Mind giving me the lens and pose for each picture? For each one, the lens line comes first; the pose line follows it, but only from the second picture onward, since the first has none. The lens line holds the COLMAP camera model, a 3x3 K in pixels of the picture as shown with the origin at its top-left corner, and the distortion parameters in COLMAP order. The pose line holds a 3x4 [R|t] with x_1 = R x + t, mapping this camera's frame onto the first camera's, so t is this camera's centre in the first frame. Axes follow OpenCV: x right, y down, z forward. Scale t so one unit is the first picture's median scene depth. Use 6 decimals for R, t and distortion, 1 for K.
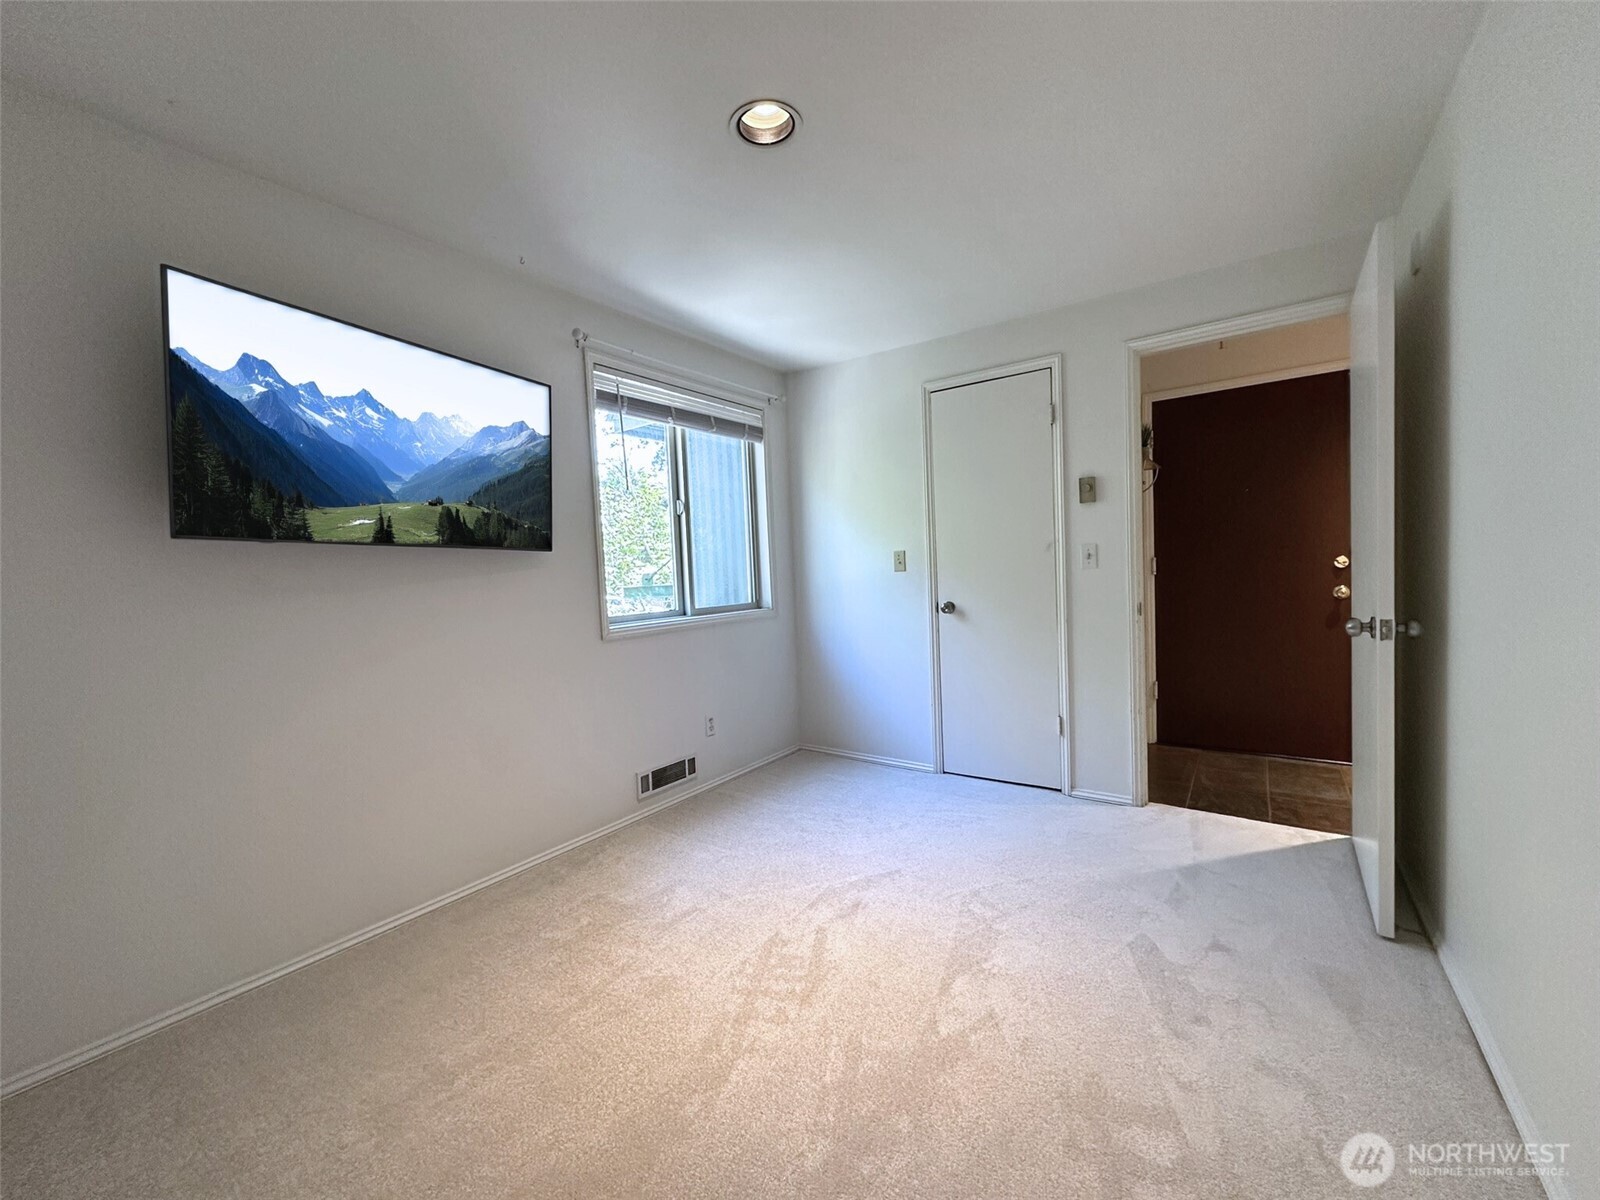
lens RADIAL K [[638.8, 0, 799.3], [0, 638.8, 599.3], [0, 0, 1]] dist [0.000175, -0.000100]
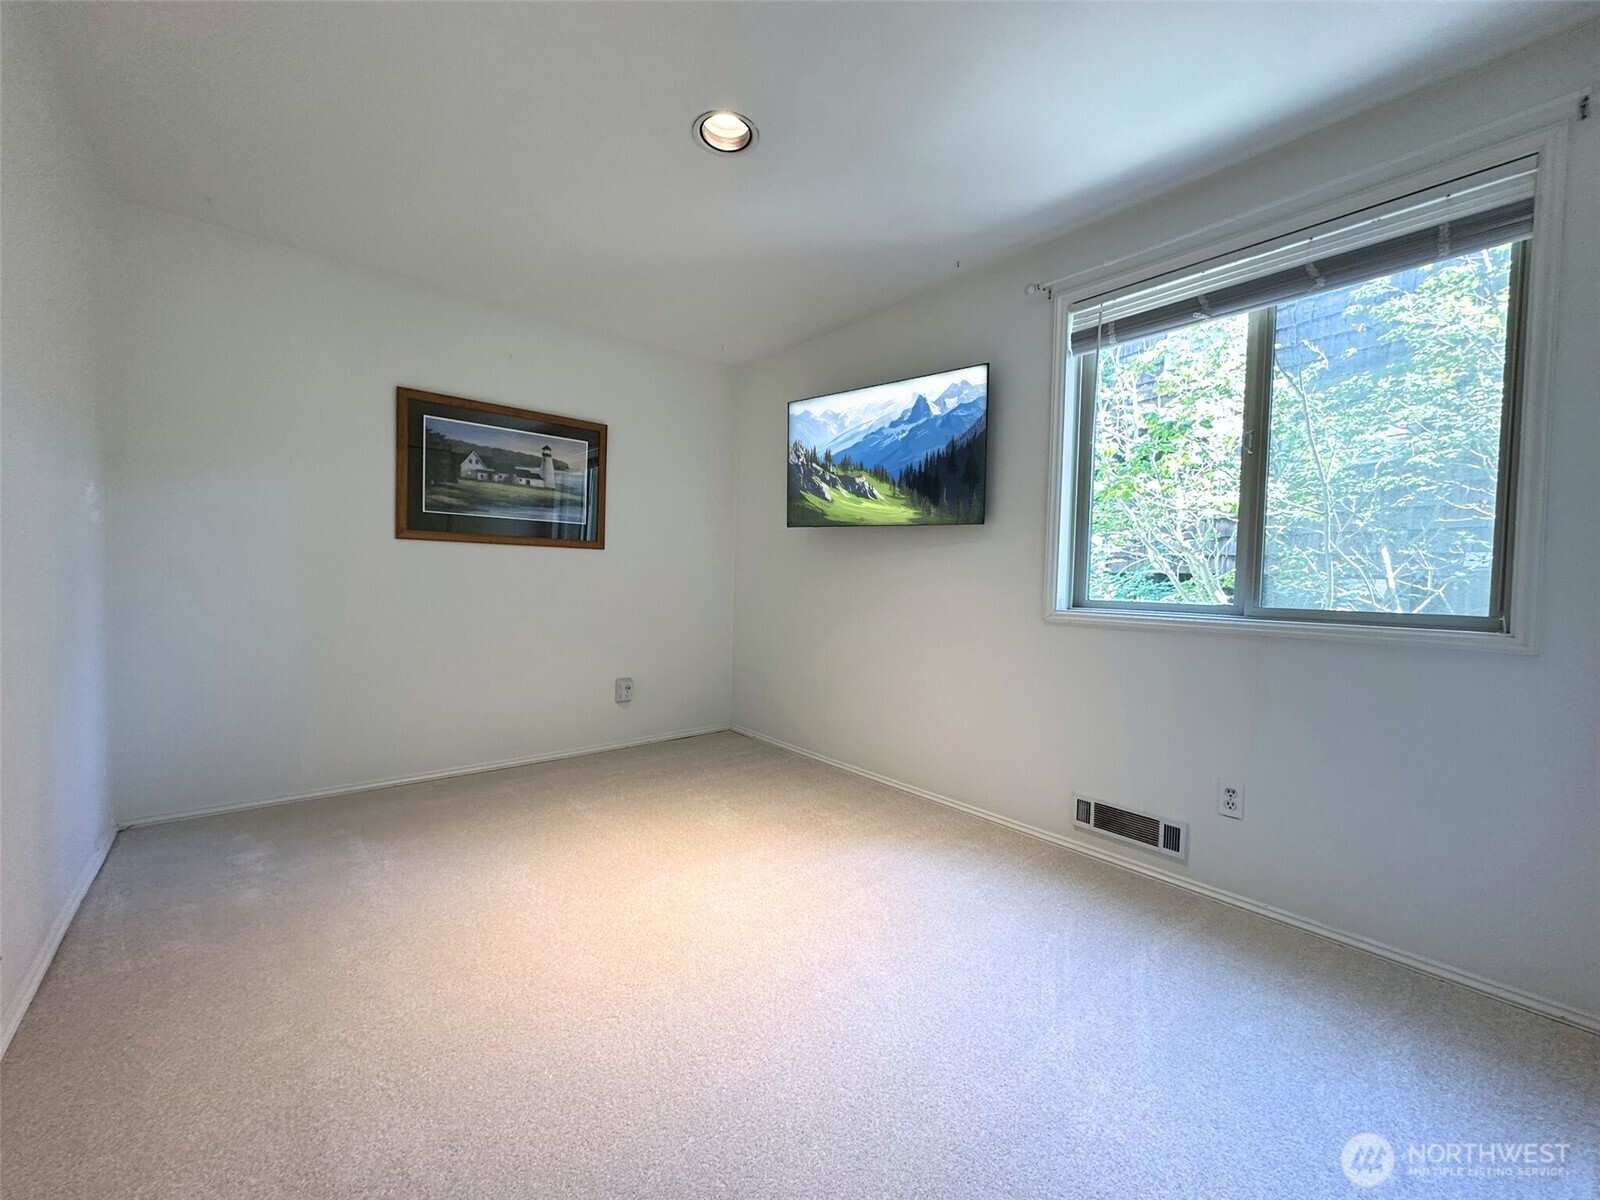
lens RADIAL K [[638.8, 0, 799.3], [0, 638.8, 599.3], [0, 0, 1]] dist [0.000175, -0.000100]
pose [[-0.239710, 0.071372, -0.968217, 0.553528], [-0.057301, 0.994515, 0.087497, -0.022148], [0.969152, 0.076454, -0.234306, 0.762718]]
